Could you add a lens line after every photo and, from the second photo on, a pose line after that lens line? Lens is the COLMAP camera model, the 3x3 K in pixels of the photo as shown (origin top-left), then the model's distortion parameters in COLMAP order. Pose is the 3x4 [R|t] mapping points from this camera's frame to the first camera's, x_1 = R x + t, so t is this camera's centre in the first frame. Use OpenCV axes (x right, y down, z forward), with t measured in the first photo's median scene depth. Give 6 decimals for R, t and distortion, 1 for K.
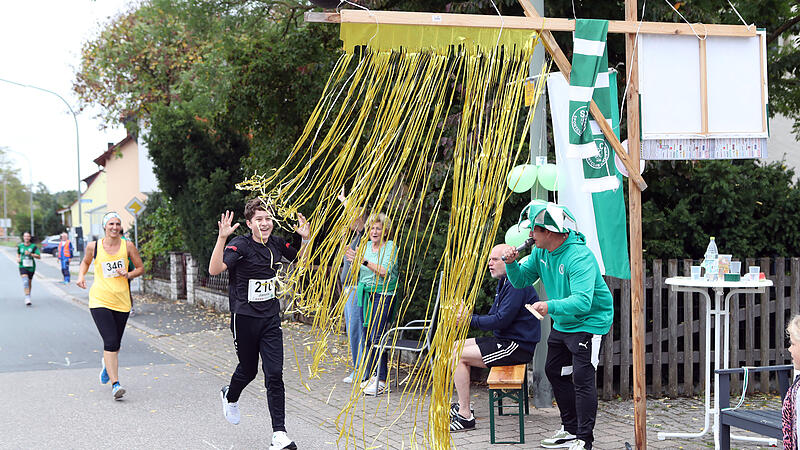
lens RADIAL K [[1127.2, 0, 403.5], [0, 1127.2, 225.7], [0, 0, 1]] dist [-0.060321, 0.000000]
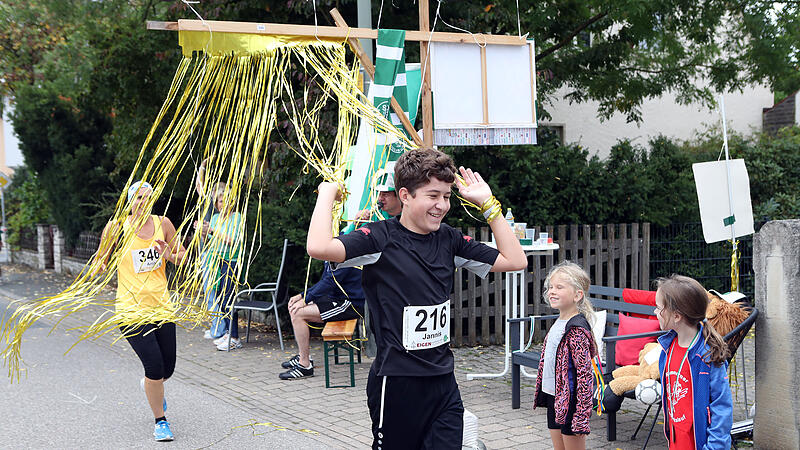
lens RADIAL K [[1065.9, 0, 418.4], [0, 1065.9, 240.9], [0, 0, 1]] dist [-0.016184, 0.000000]
pose [[0.990414, -0.010292, 0.137750, 0.019859], [0.004553, 0.999111, 0.041909, -0.002425], [-0.138059, -0.040880, 0.989580, -0.081427]]
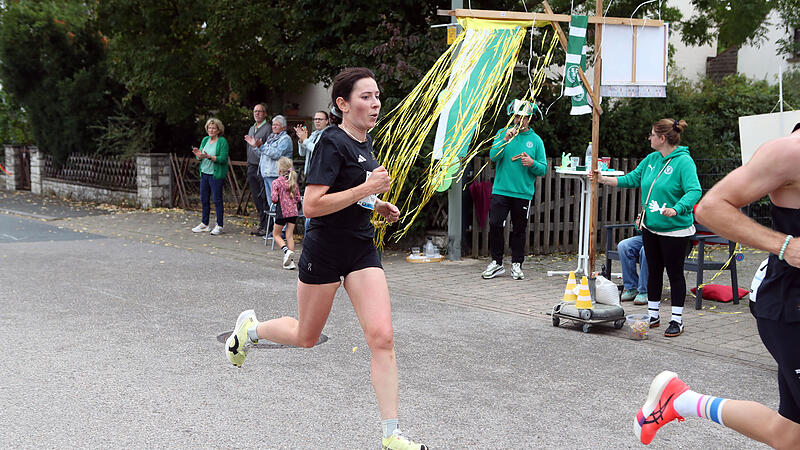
lens RADIAL K [[1206.0, 0, 403.3], [0, 1206.0, 226.8], [0, 0, 1]] dist [0.049719, 0.000000]
pose [[0.964110, 0.005733, 0.265440, -0.330215], [-0.027264, 0.996620, 0.077500, 0.003543], [-0.264098, -0.081955, 0.961008, -0.423997]]
